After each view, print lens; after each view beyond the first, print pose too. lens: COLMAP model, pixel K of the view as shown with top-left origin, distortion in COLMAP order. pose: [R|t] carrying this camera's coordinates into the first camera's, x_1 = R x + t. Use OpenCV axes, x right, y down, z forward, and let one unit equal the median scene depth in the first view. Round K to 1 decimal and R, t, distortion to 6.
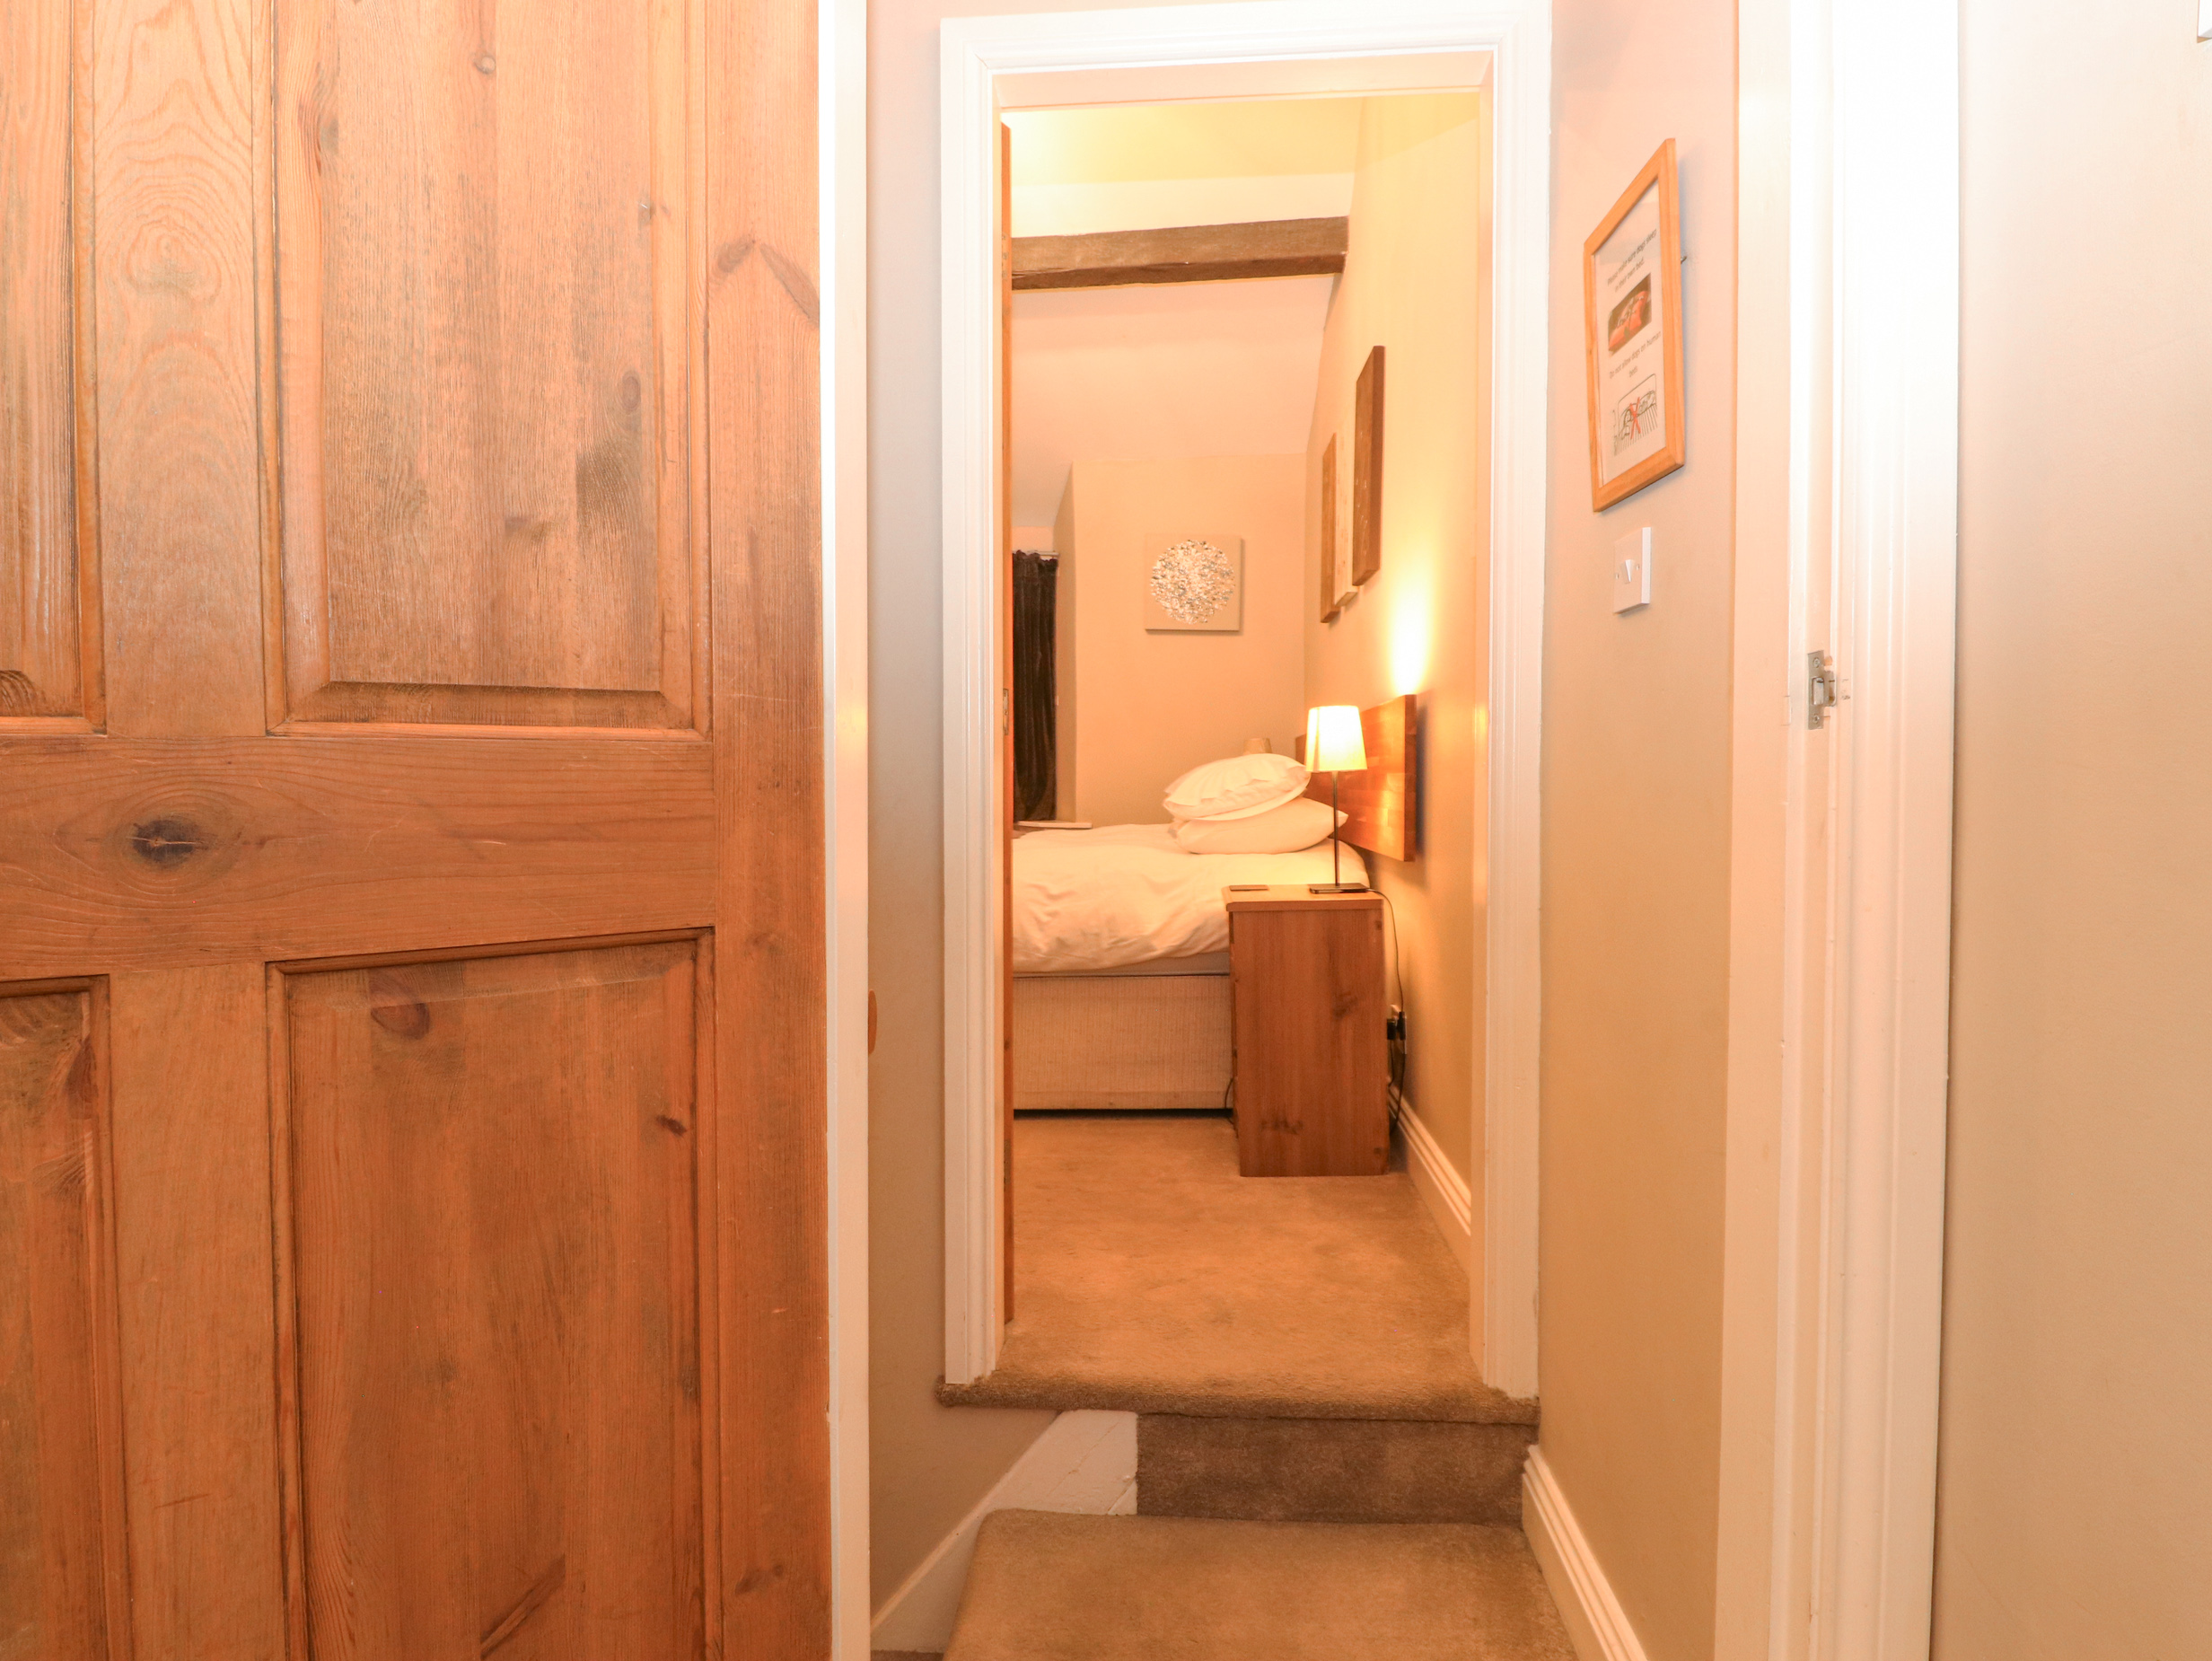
lens RADIAL K [[1146.9, 0, 1106.4], [0, 1146.9, 799.5], [0, 0, 1]] dist [-0.000365, -0.000093]
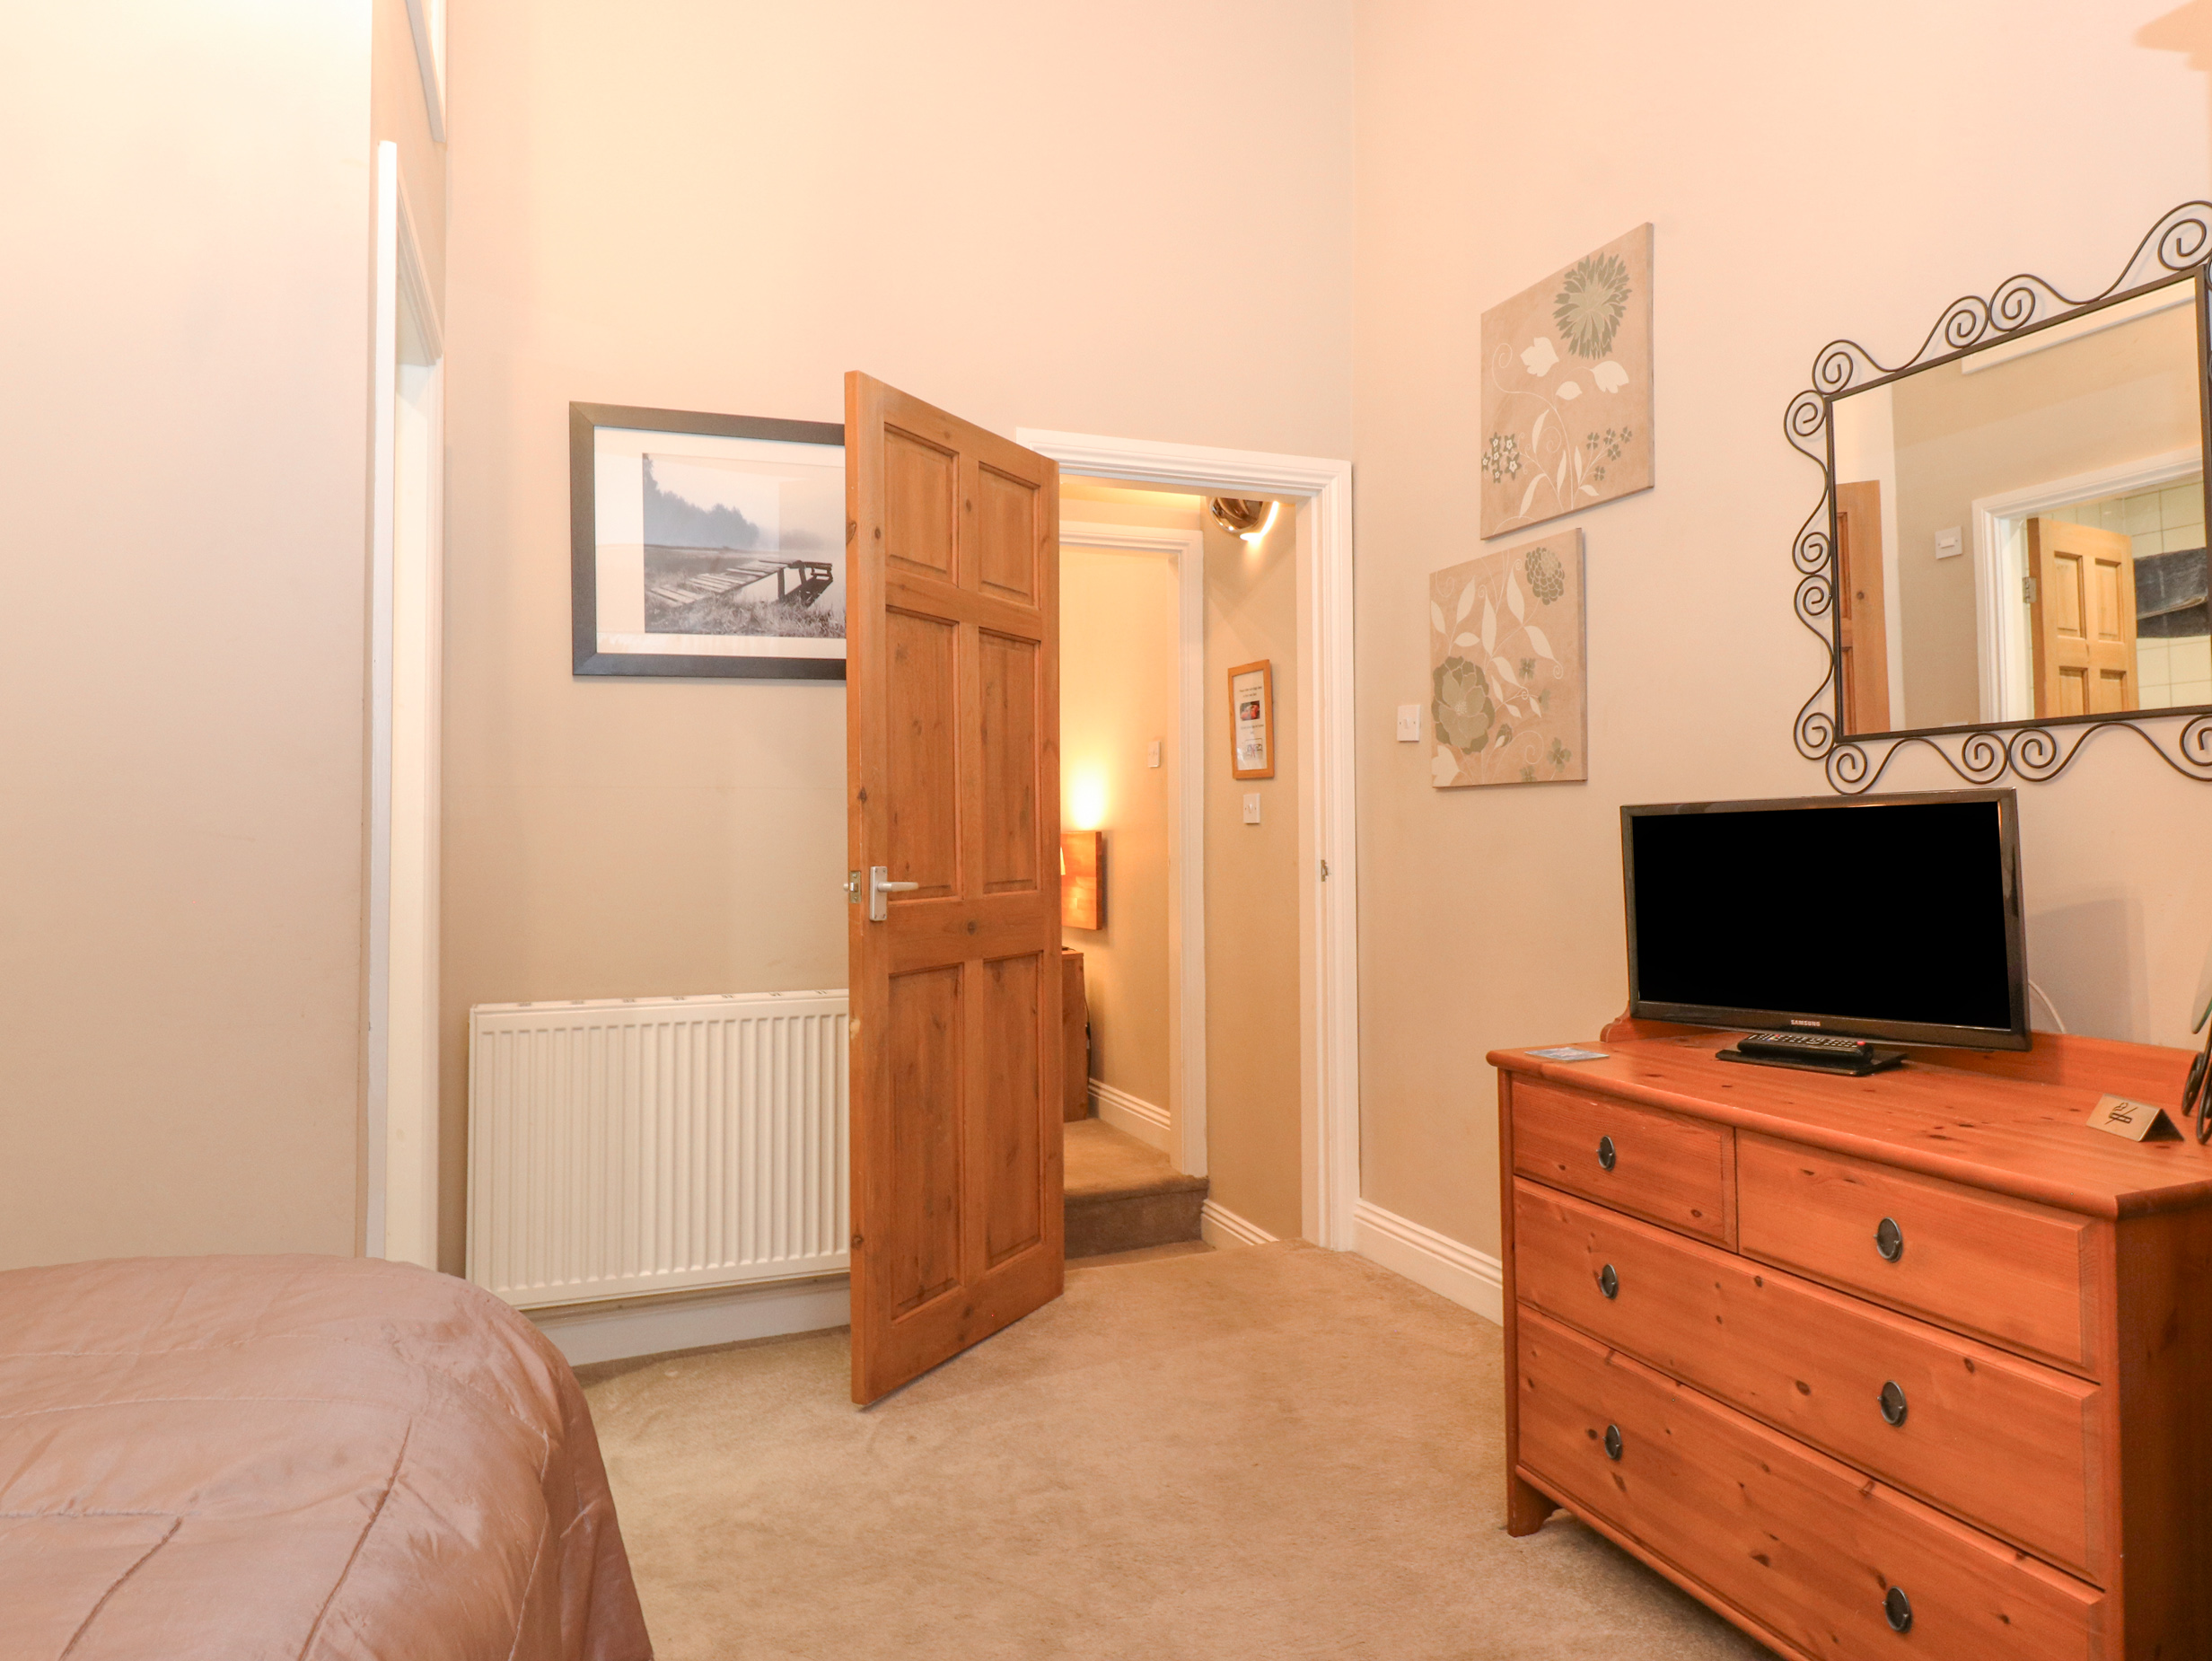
lens RADIAL K [[1351.2, 0, 1111.7], [0, 1351.2, 818.4], [0, 0, 1]] dist [0.003135, 0.000513]
pose [[0.902966, -0.000674, 0.429711, -1.062539], [0.017300, 0.999245, -0.034787, -0.074012], [-0.429363, 0.038845, 0.902296, -1.500945]]
